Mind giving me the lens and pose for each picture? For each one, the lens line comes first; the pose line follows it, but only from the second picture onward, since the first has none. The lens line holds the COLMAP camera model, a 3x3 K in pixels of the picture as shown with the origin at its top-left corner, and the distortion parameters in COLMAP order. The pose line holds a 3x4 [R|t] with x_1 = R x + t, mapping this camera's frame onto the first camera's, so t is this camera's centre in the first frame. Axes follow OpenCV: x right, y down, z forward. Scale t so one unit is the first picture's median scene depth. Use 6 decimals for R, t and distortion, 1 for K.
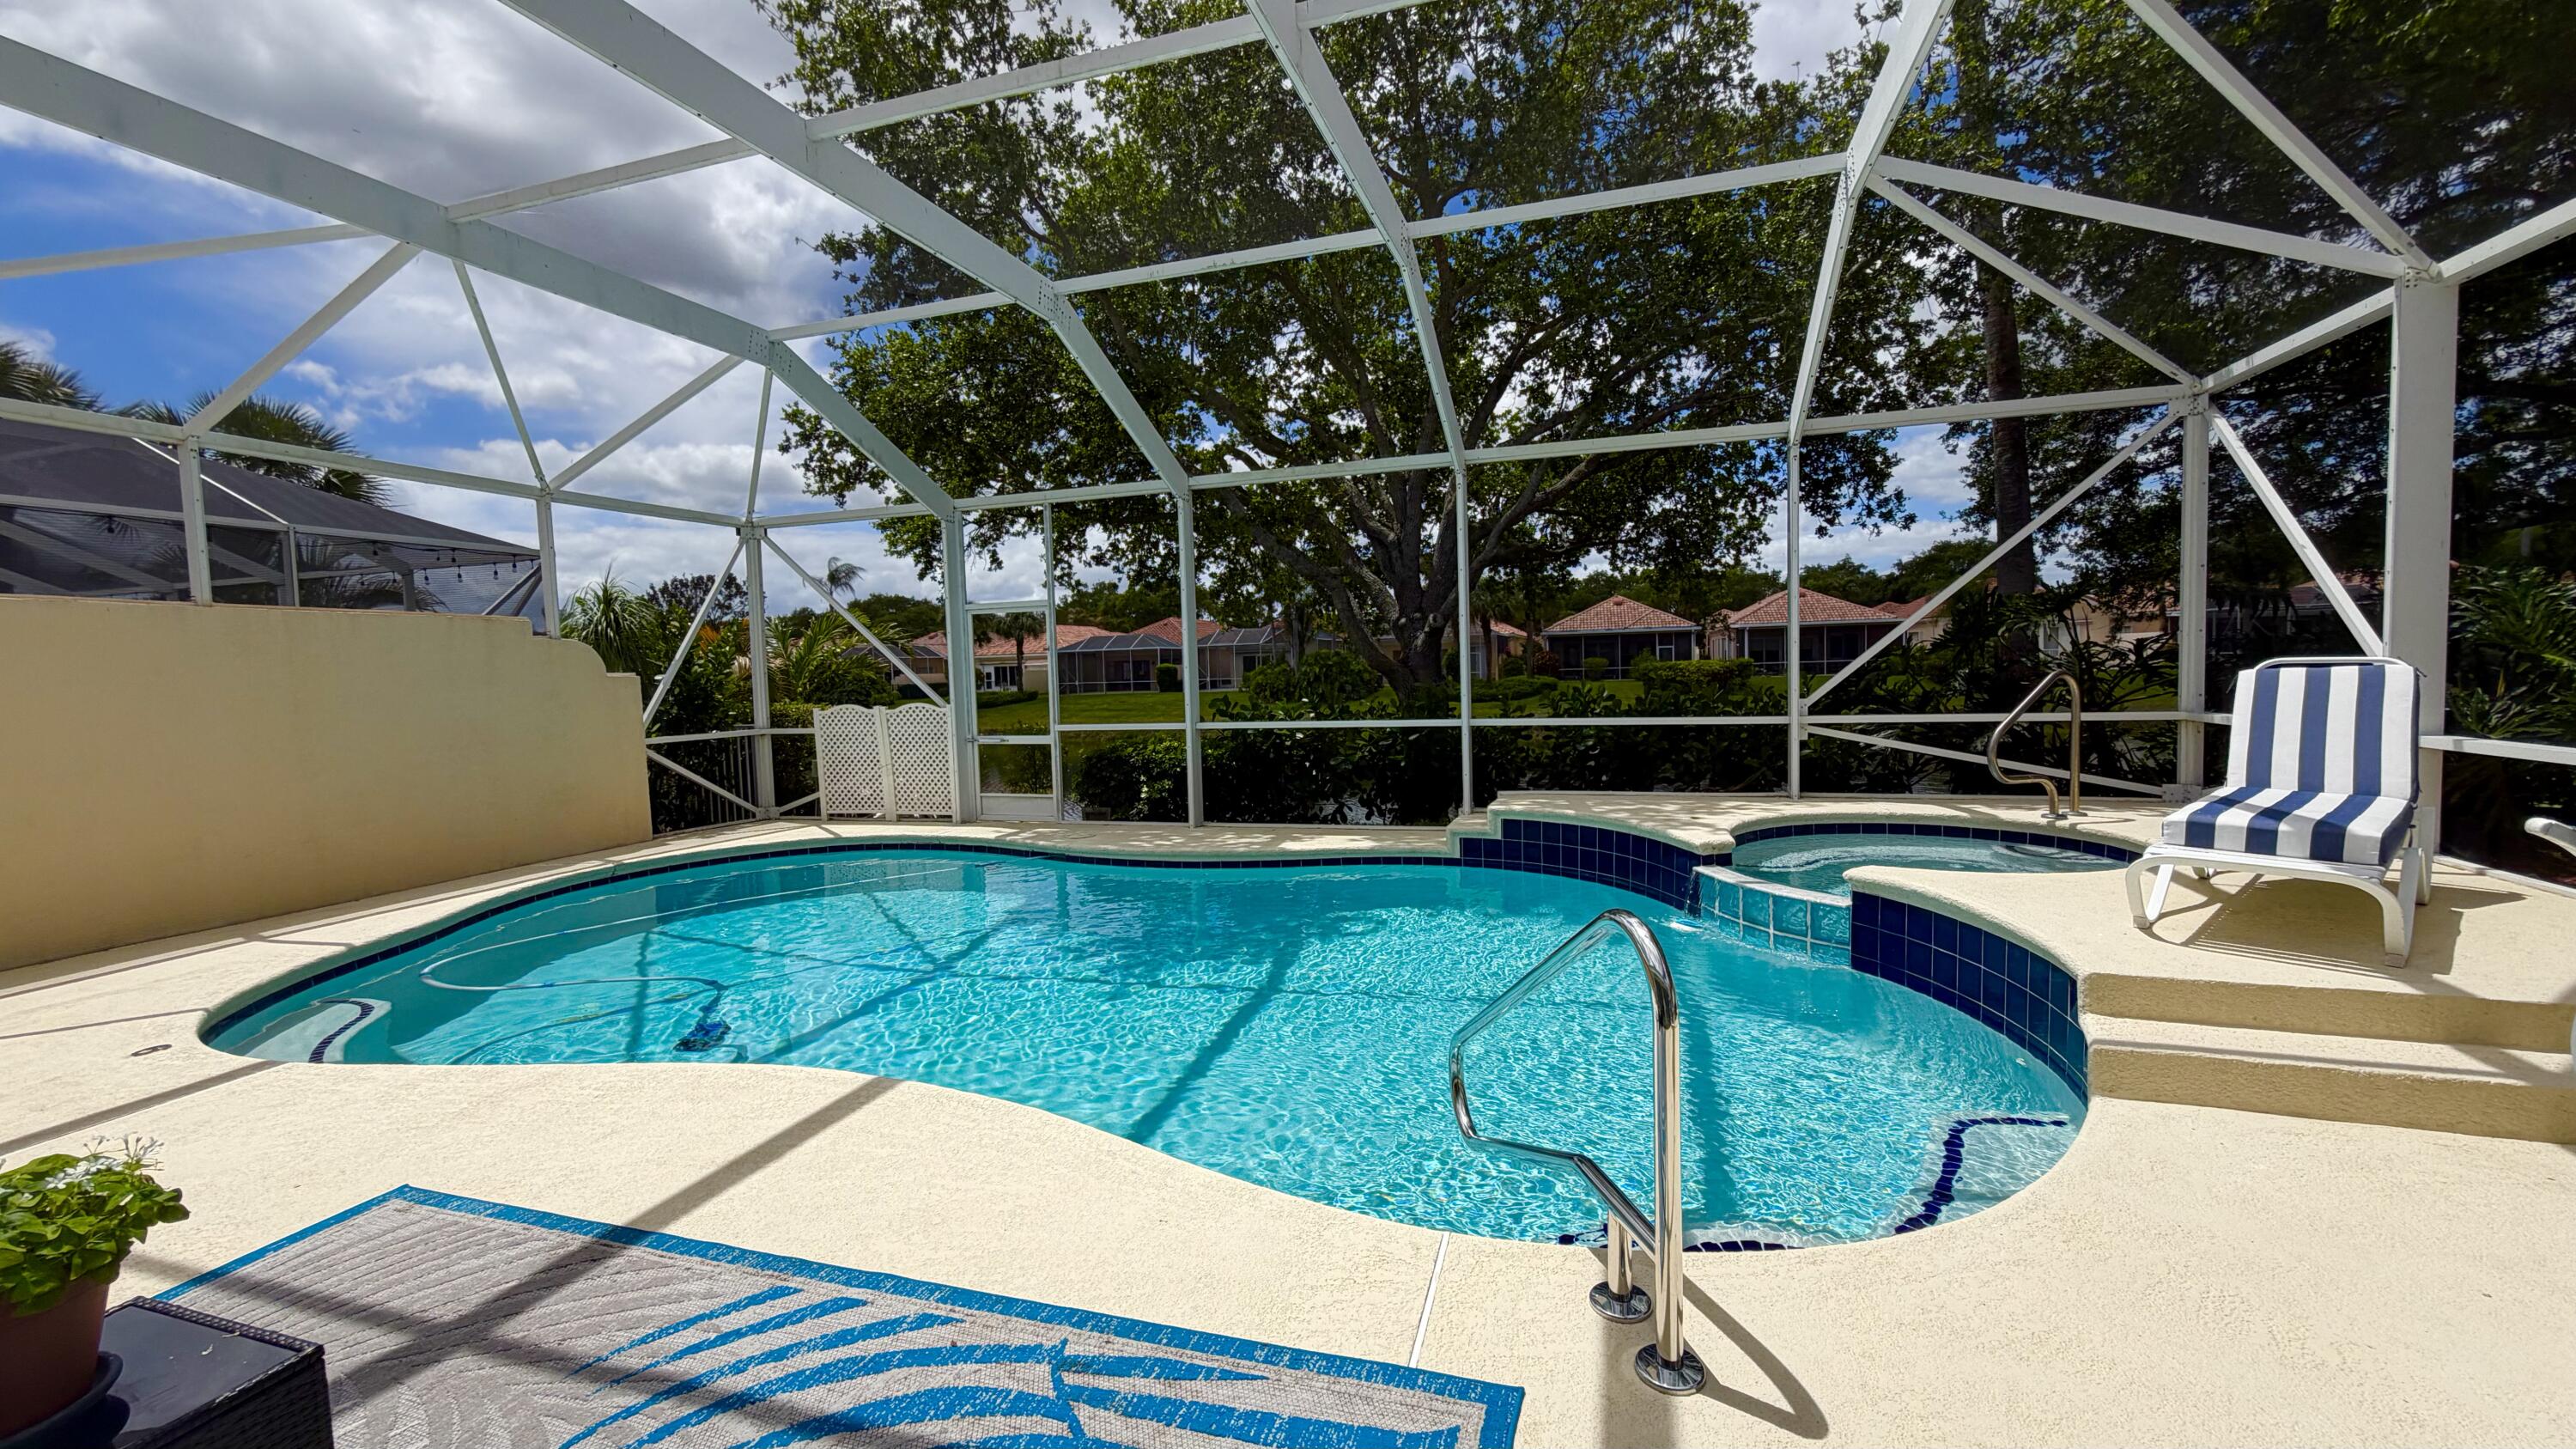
lens RADIAL K [[1024.8, 0, 1298.7], [0, 1024.8, 728.3], [0, 0, 1]] dist [-0.000486, 0.000163]
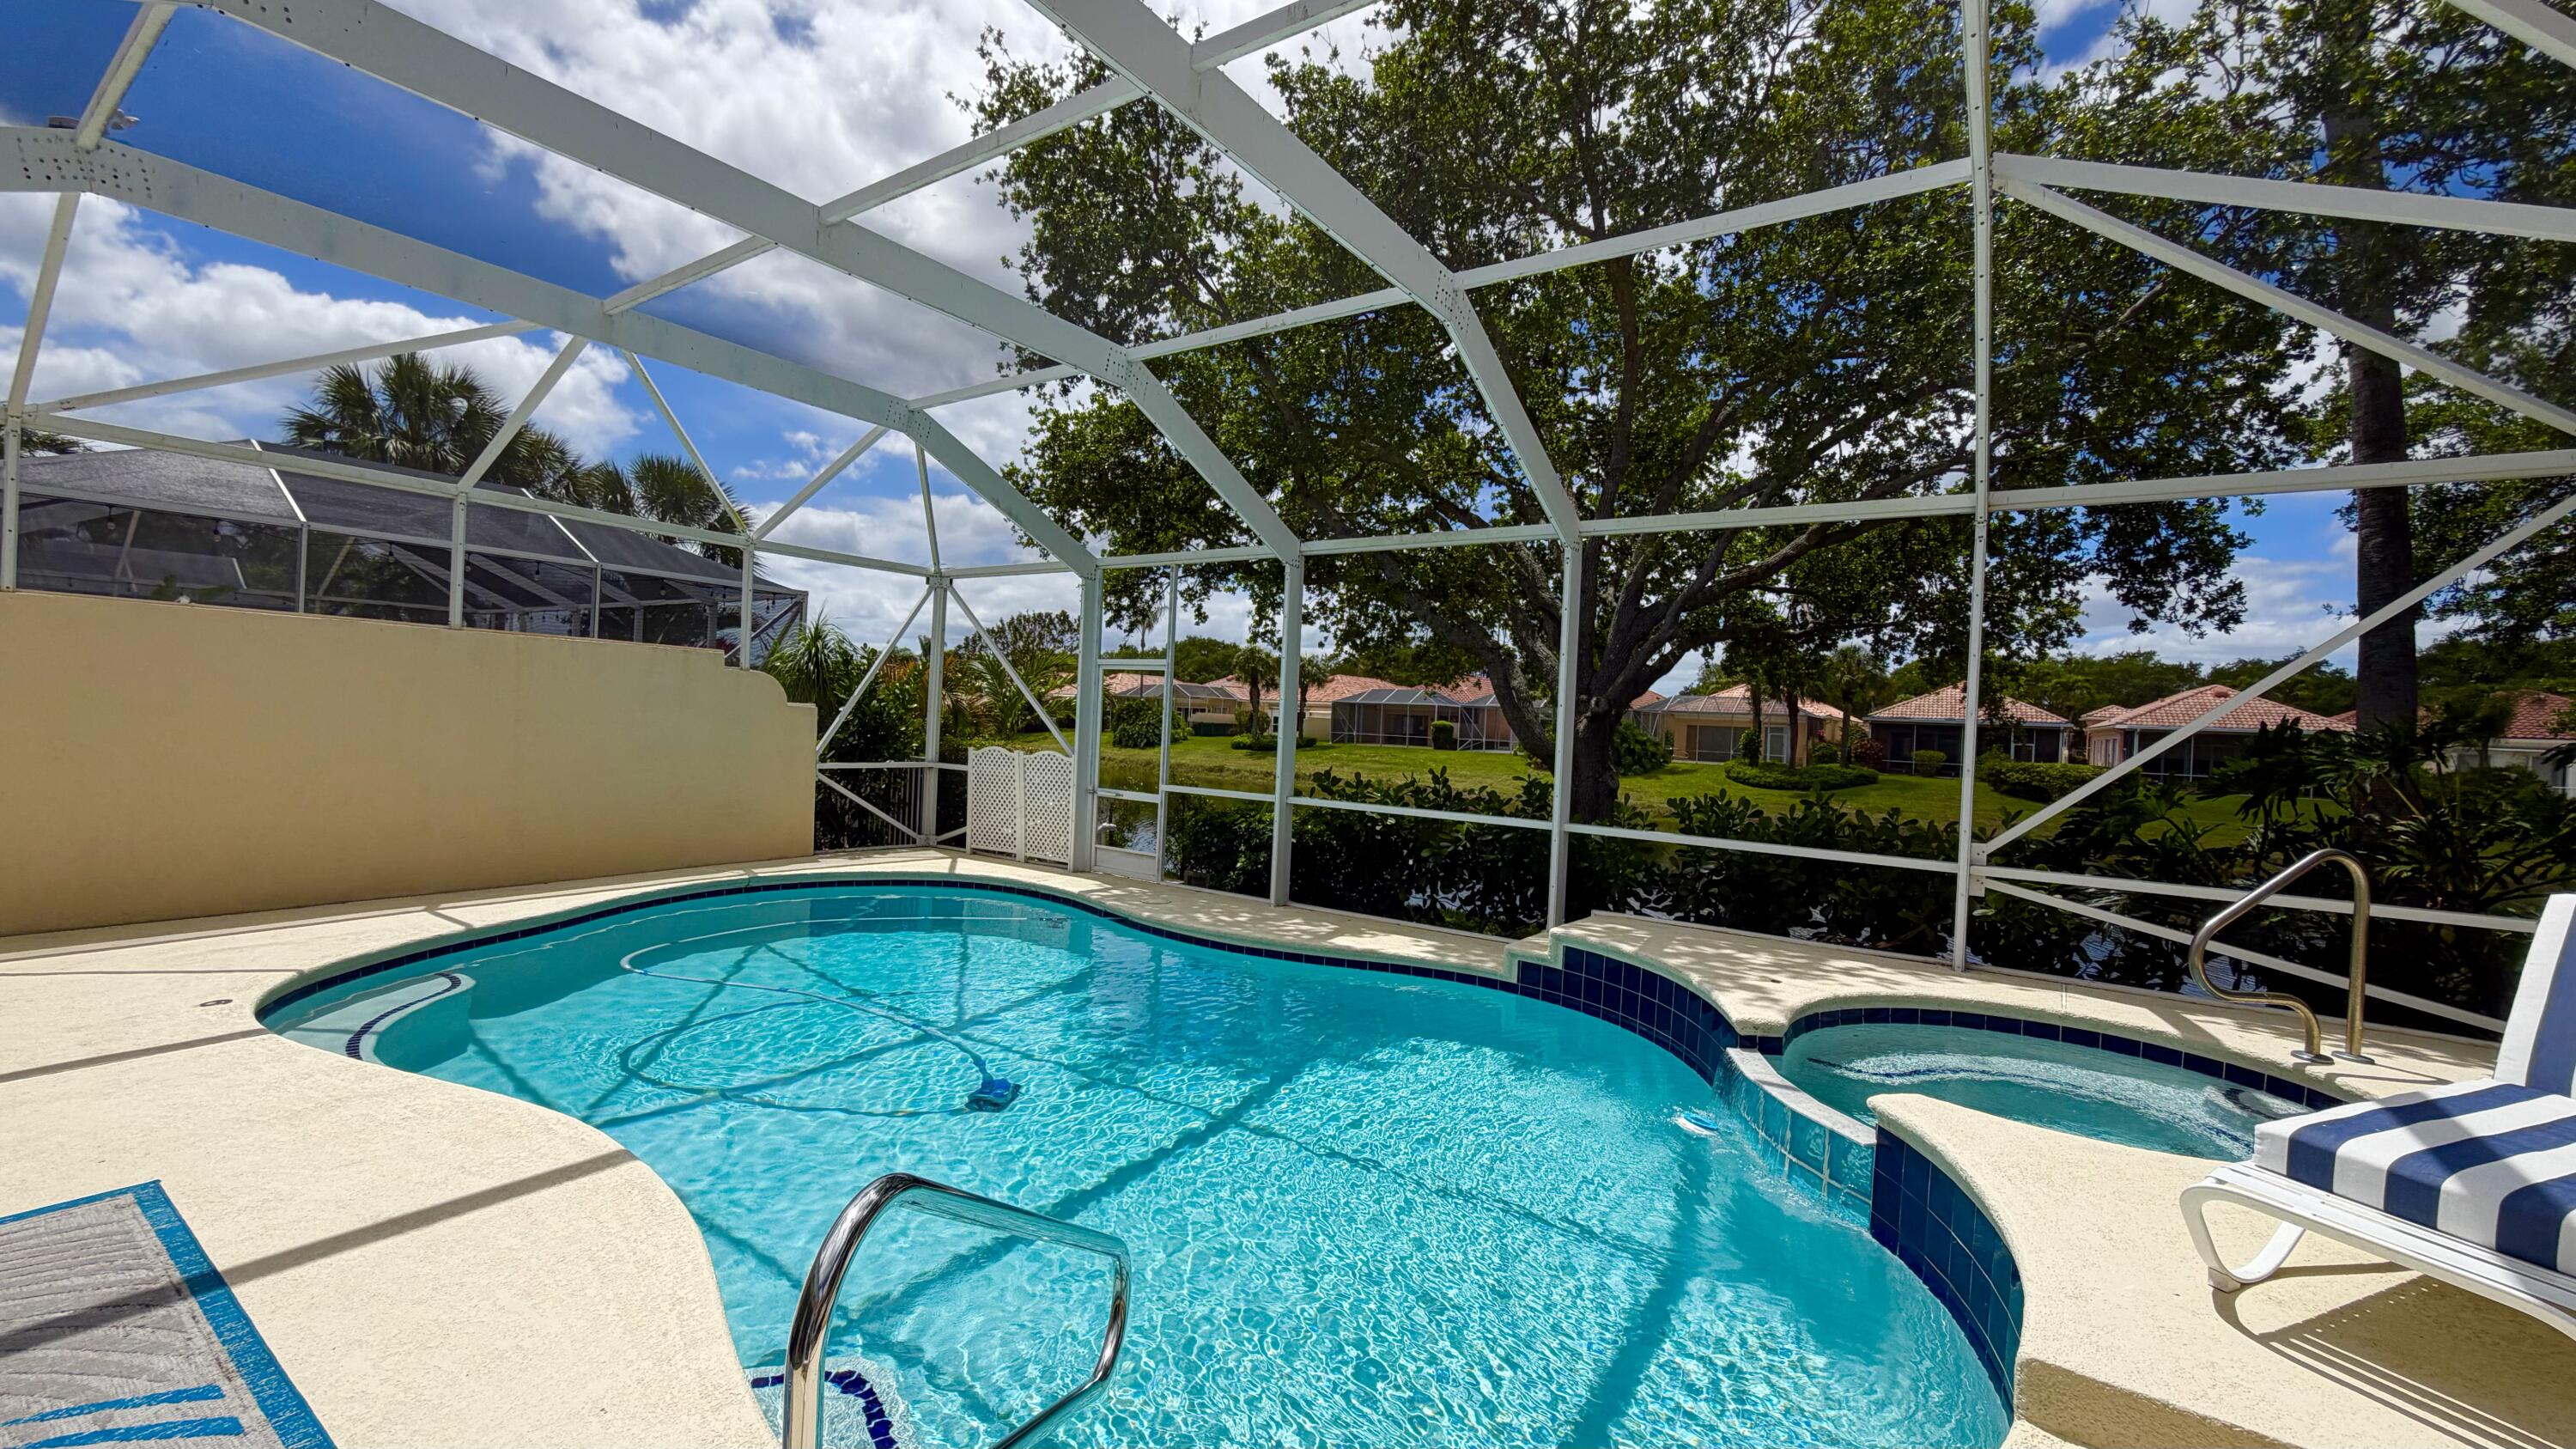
lens RADIAL K [[1024.8, 0, 1298.7], [0, 1024.8, 728.3], [0, 0, 1]] dist [-0.000486, 0.000163]
pose [[0.955177, 0.075778, -0.286171, 0.169488], [-0.090819, 0.995078, -0.039639, -0.030290], [0.281759, 0.063853, 0.957358, 0.079702]]
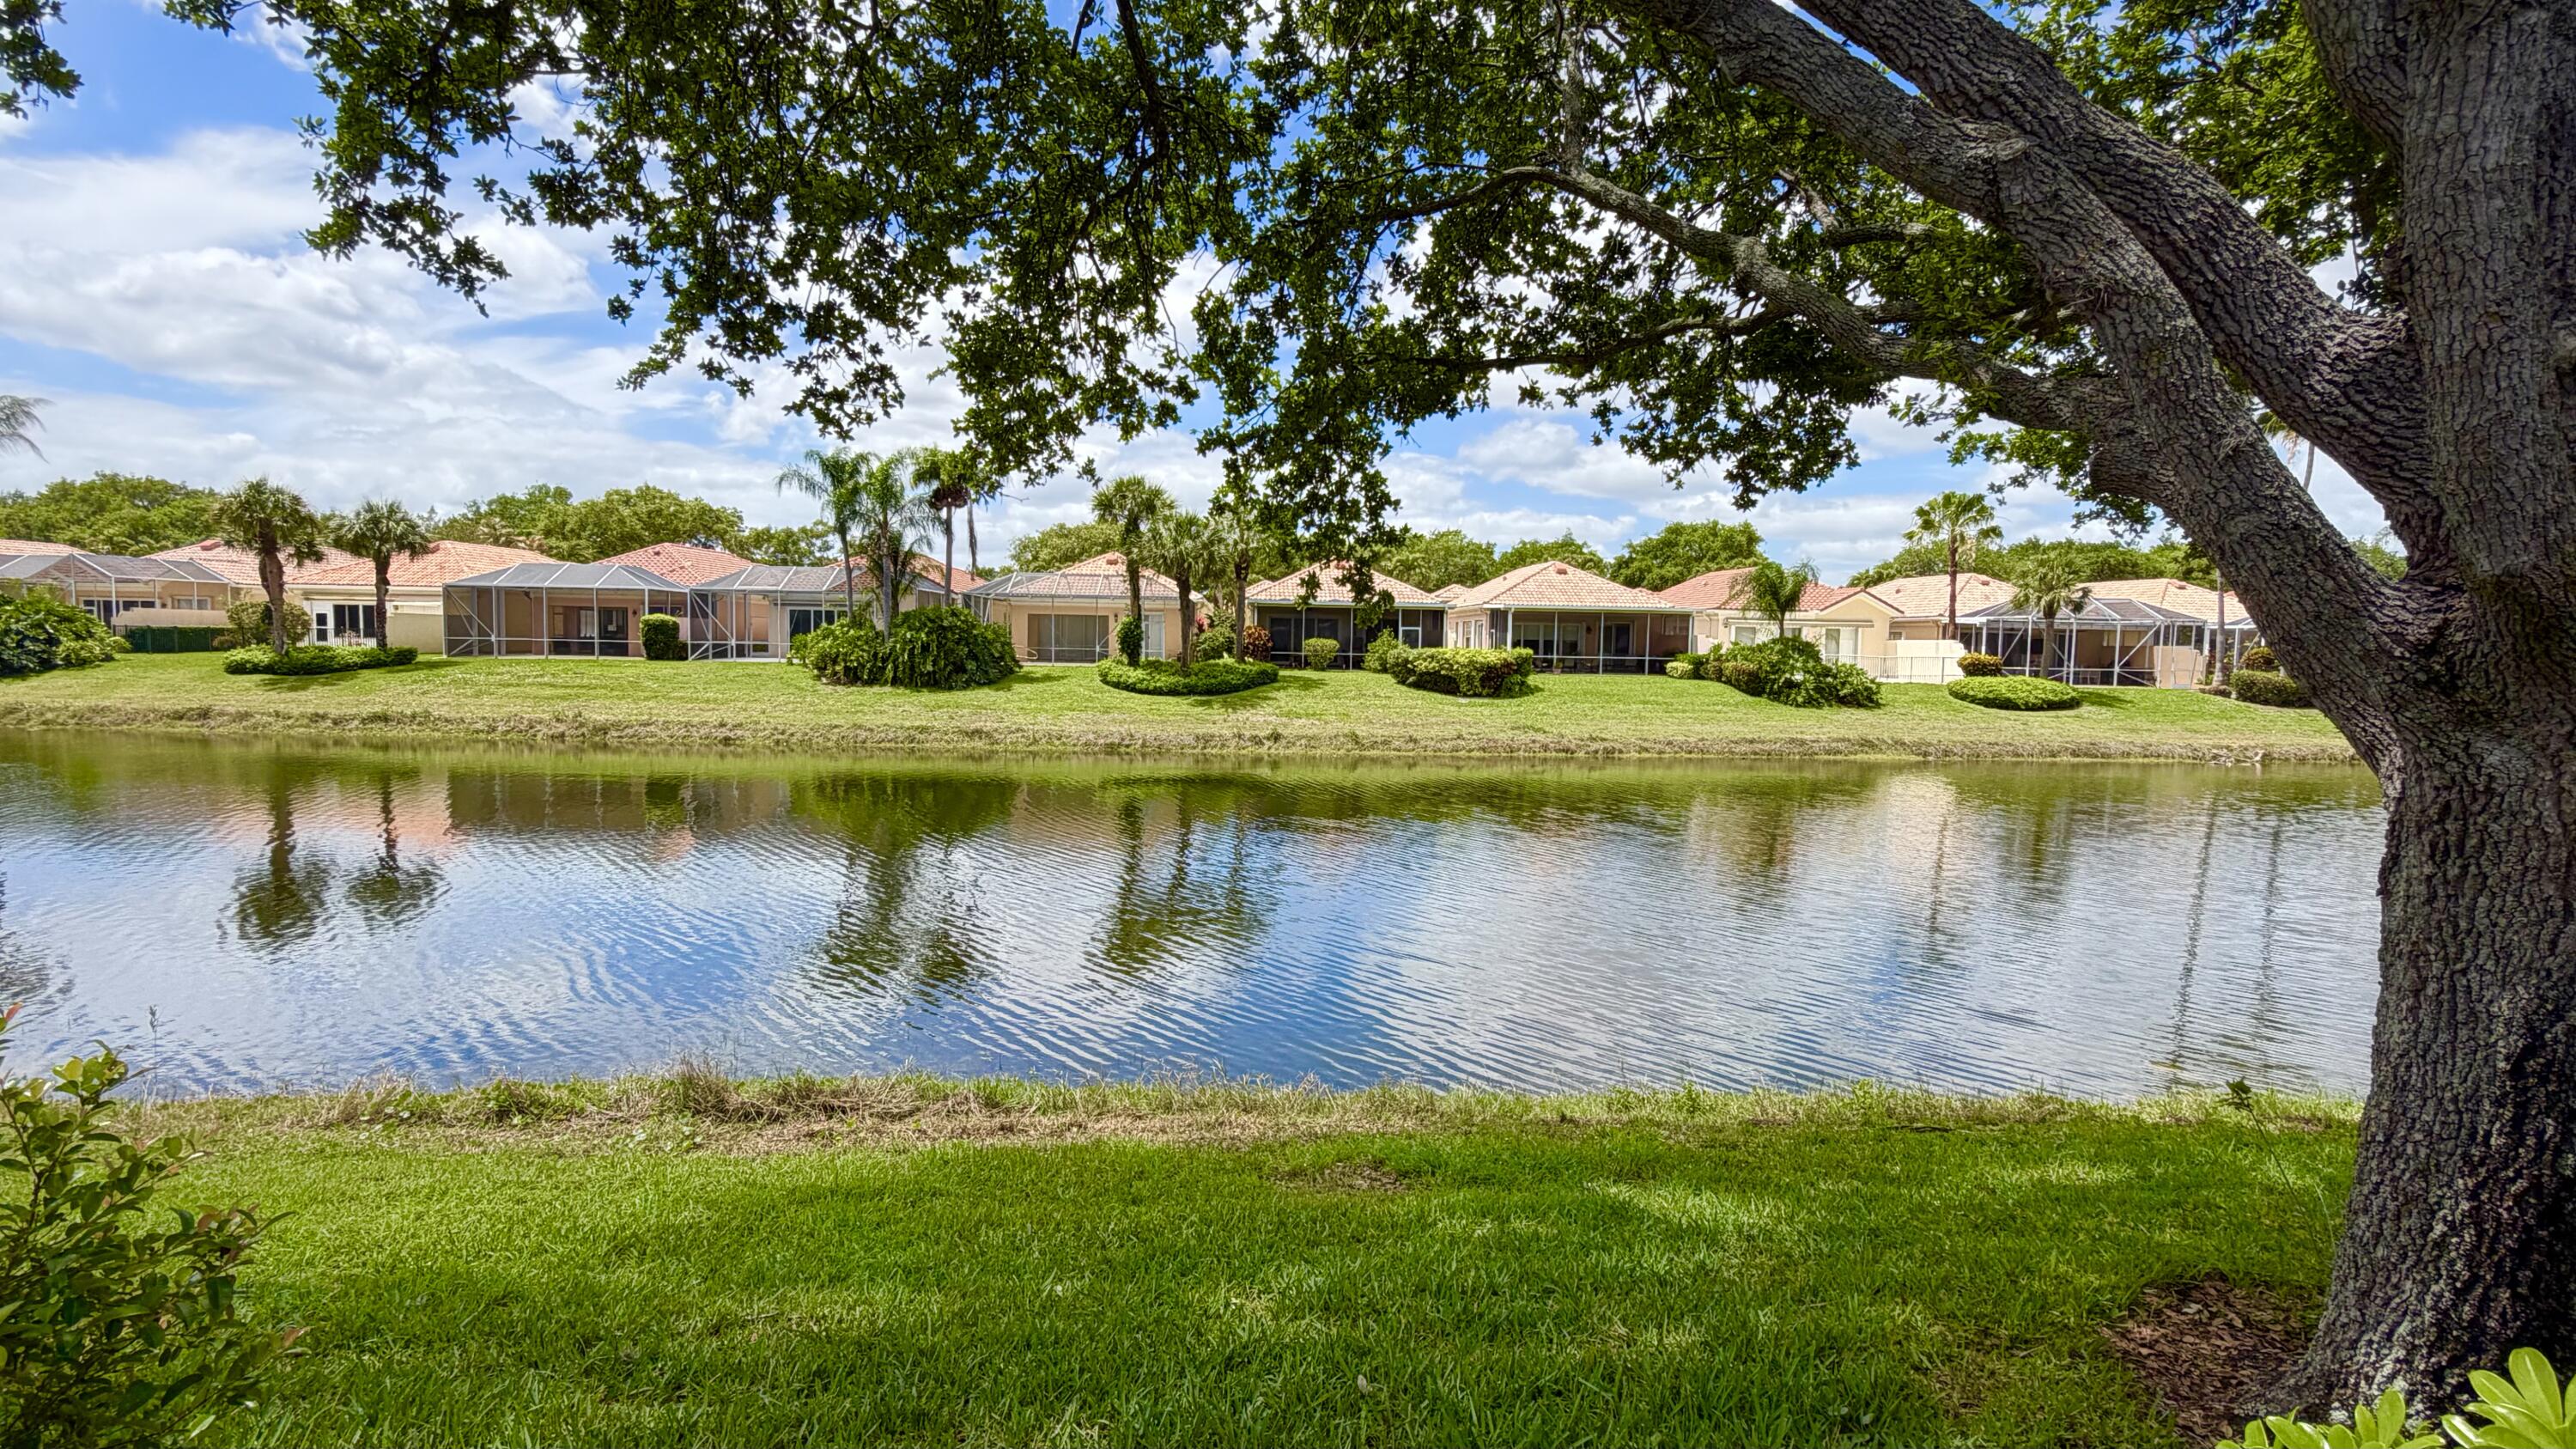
lens RADIAL K [[1279.1, 0, 1286.7], [0, 1279.1, 736.9], [0, 0, 1]] dist [0.001945, 0.000364]
pose [[0.942255, 0.023117, 0.334099, -0.221079], [-0.027444, 0.999589, 0.008236, -0.044495], [-0.333771, -0.016930, 0.942502, 1.093924]]
